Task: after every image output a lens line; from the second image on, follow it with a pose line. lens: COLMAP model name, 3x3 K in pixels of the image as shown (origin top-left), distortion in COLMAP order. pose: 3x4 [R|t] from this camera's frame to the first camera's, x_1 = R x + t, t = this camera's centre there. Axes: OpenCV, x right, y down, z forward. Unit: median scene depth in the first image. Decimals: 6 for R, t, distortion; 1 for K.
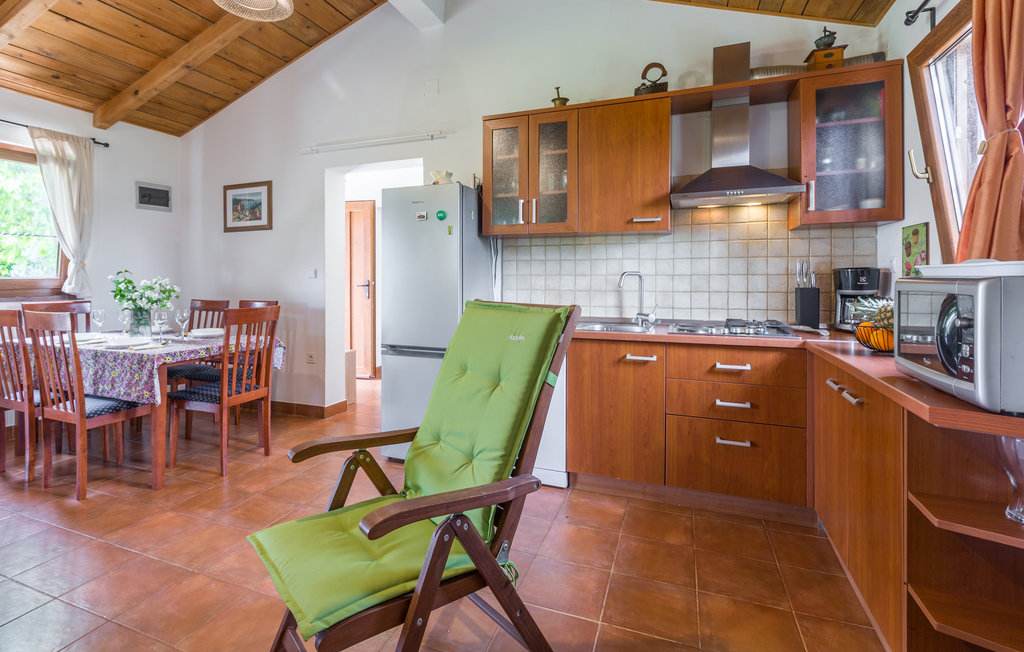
lens RADIAL K [[502.4, 0, 481.0], [0, 502.4, 283.6], [0, 0, 1]] dist [-0.003448, -0.000054]
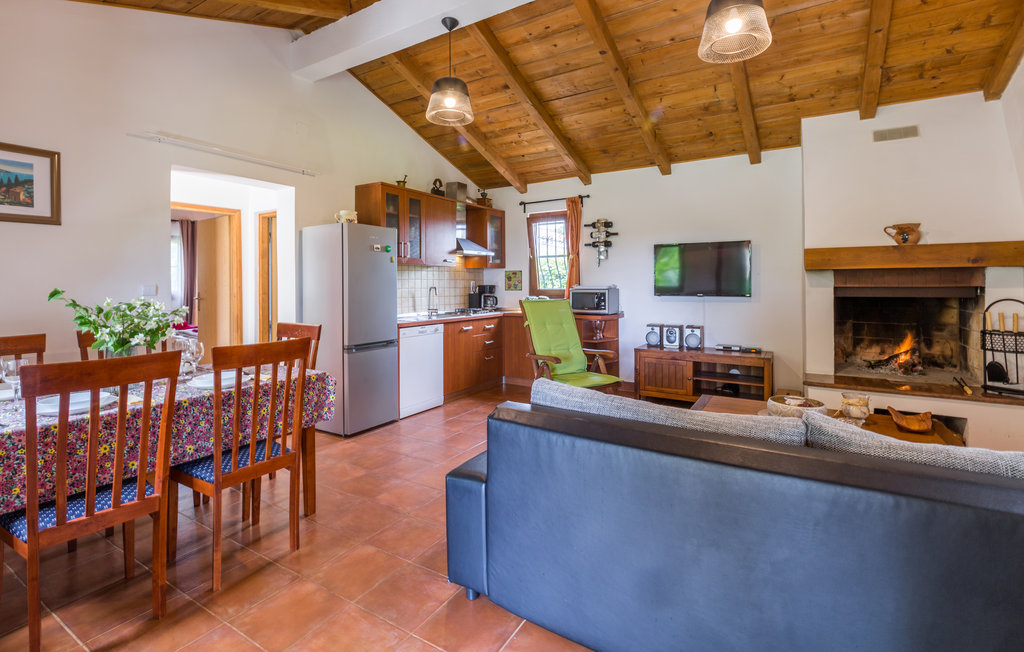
lens RADIAL K [[452.2, 0, 538.3], [0, 452.2, 282.0], [0, 0, 1]] dist [-0.004643, 0.000713]
pose [[0.123613, 0.004615, 0.992320, -1.334518], [0.012806, 0.999898, -0.006245, -0.026382], [-0.992248, 0.013480, 0.123541, 0.406574]]
